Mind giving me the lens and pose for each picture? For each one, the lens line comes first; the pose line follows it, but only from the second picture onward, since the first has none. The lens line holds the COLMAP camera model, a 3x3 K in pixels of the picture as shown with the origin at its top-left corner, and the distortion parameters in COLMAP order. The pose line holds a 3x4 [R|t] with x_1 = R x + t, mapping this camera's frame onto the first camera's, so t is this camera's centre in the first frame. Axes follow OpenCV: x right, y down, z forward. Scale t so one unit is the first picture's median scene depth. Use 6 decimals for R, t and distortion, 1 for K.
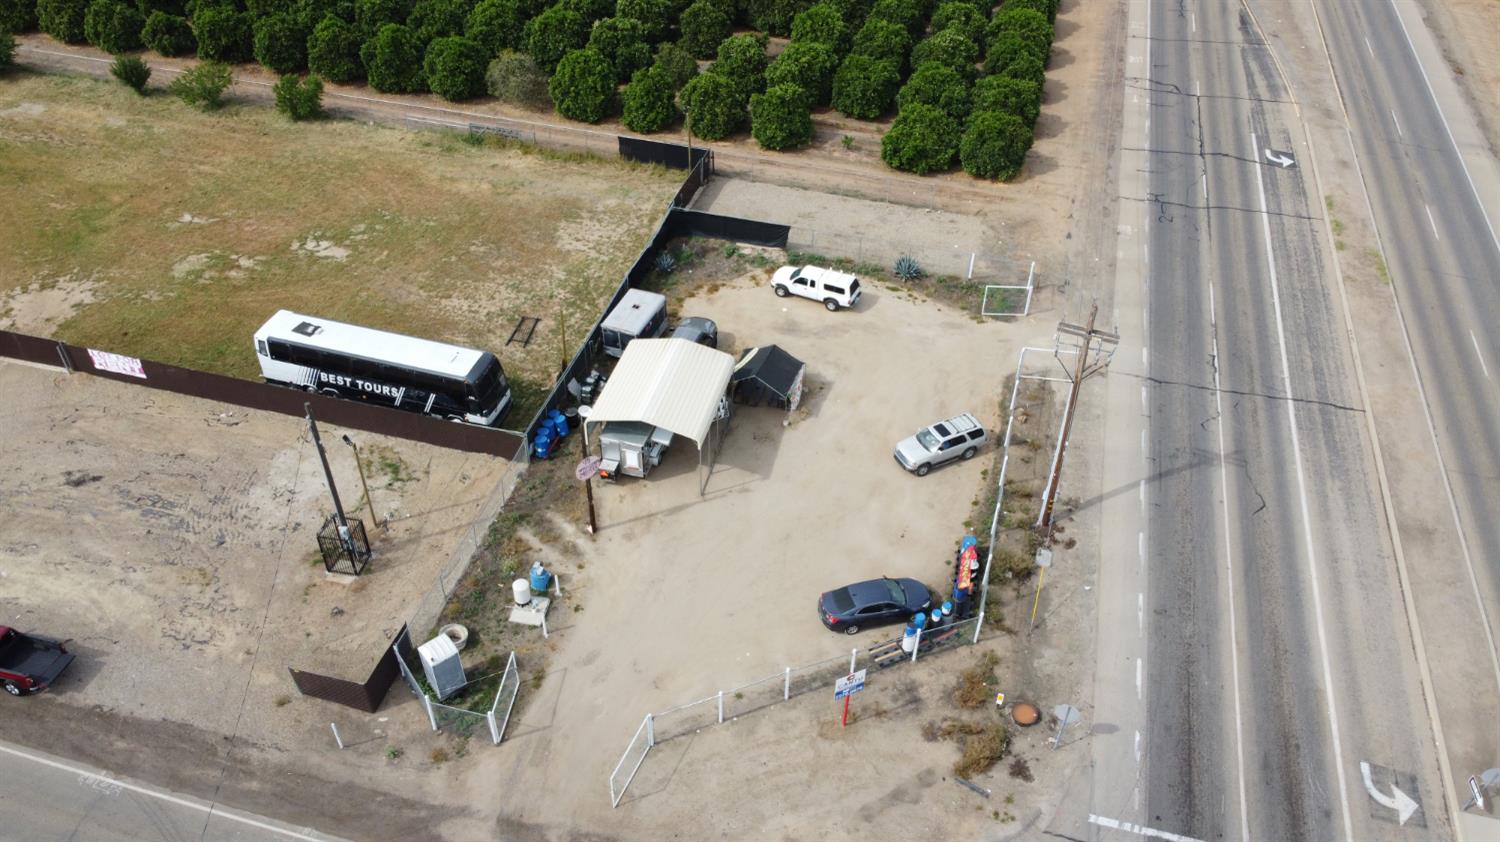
lens RADIAL K [[1137.7, 0, 752.4], [0, 1137.7, 423.3], [0, 0, 1]] dist [0.001715, -0.009021]
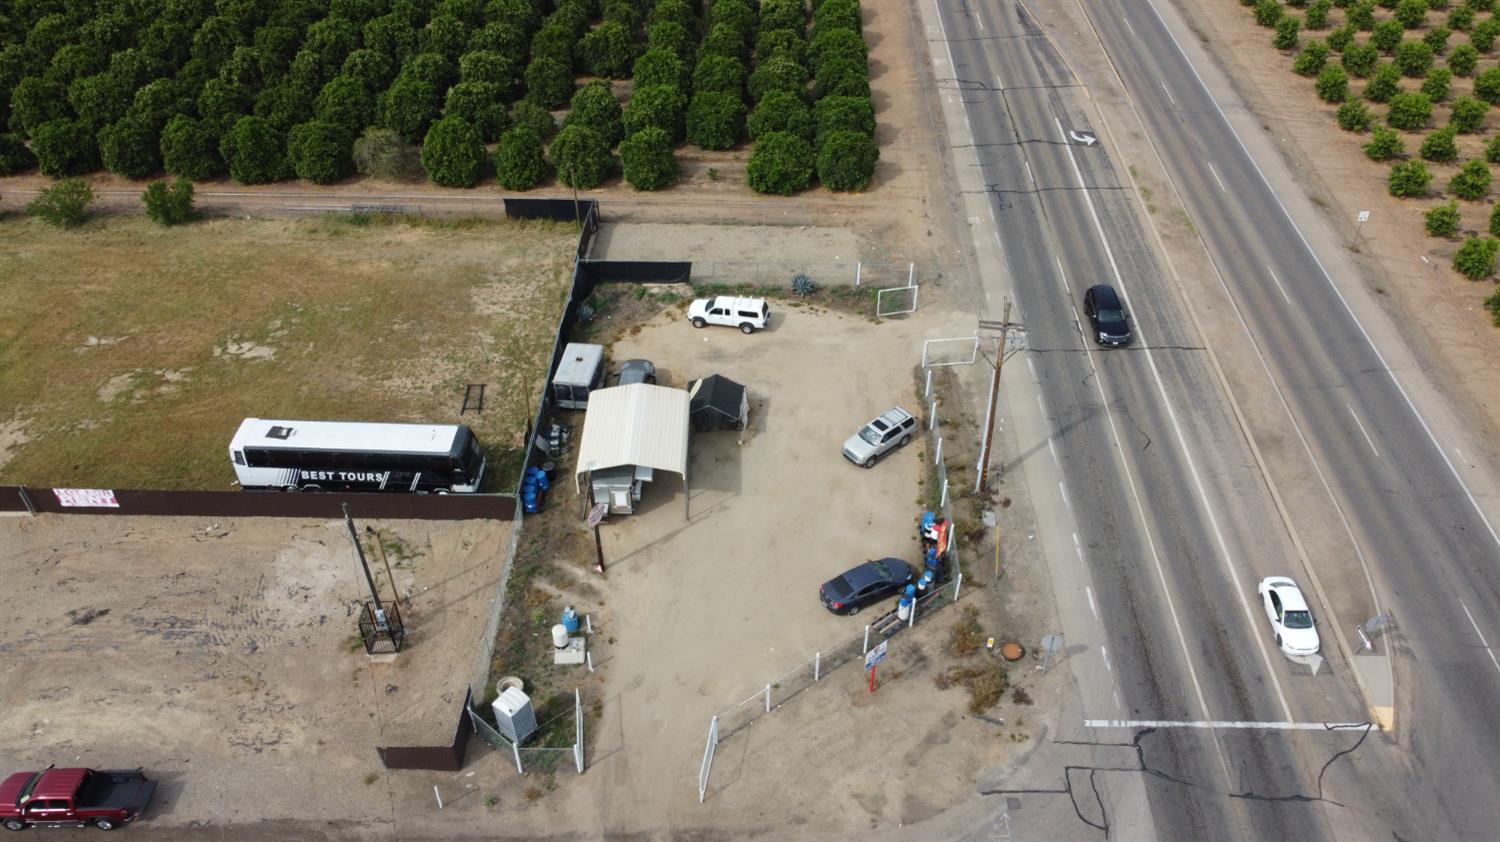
lens RADIAL K [[1137.7, 0, 752.4], [0, 1137.7, 423.3], [0, 0, 1]] dist [0.001715, -0.009021]
pose [[0.971118, -0.169763, 0.167664, -0.138199], [0.169134, 0.985426, 0.018130, -0.035369], [-0.168299, 0.010751, 0.985677, -0.098420]]
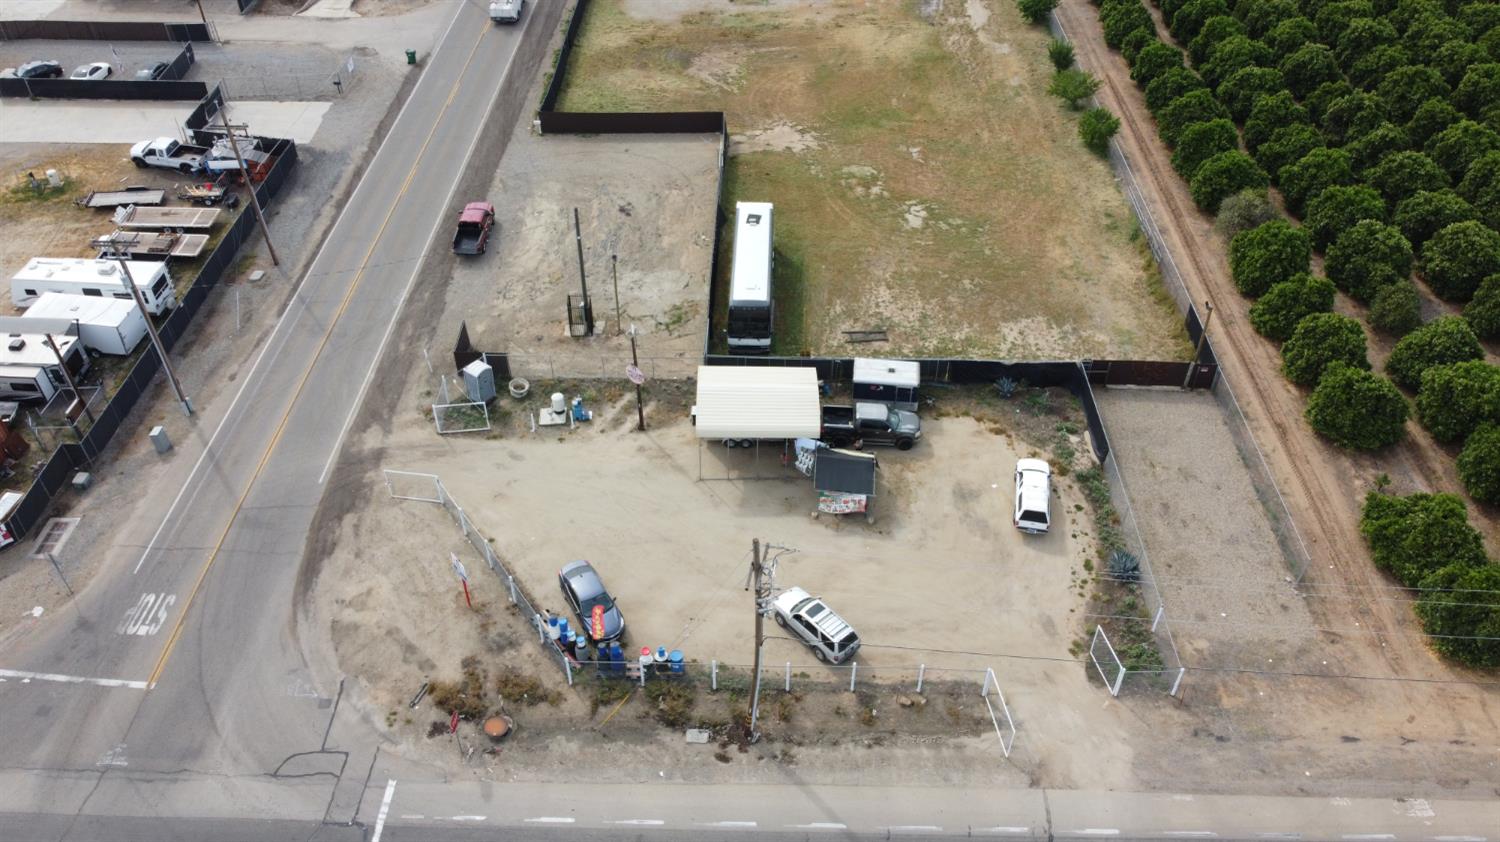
lens RADIAL K [[1137.7, 0, 752.4], [0, 1137.7, 423.3], [0, 0, 1]] dist [0.001715, -0.009021]
pose [[0.241748, 0.620691, -0.745856, 0.711150], [-0.634379, 0.682733, 0.362545, -0.382930], [0.734249, 0.385511, 0.558802, 0.338158]]
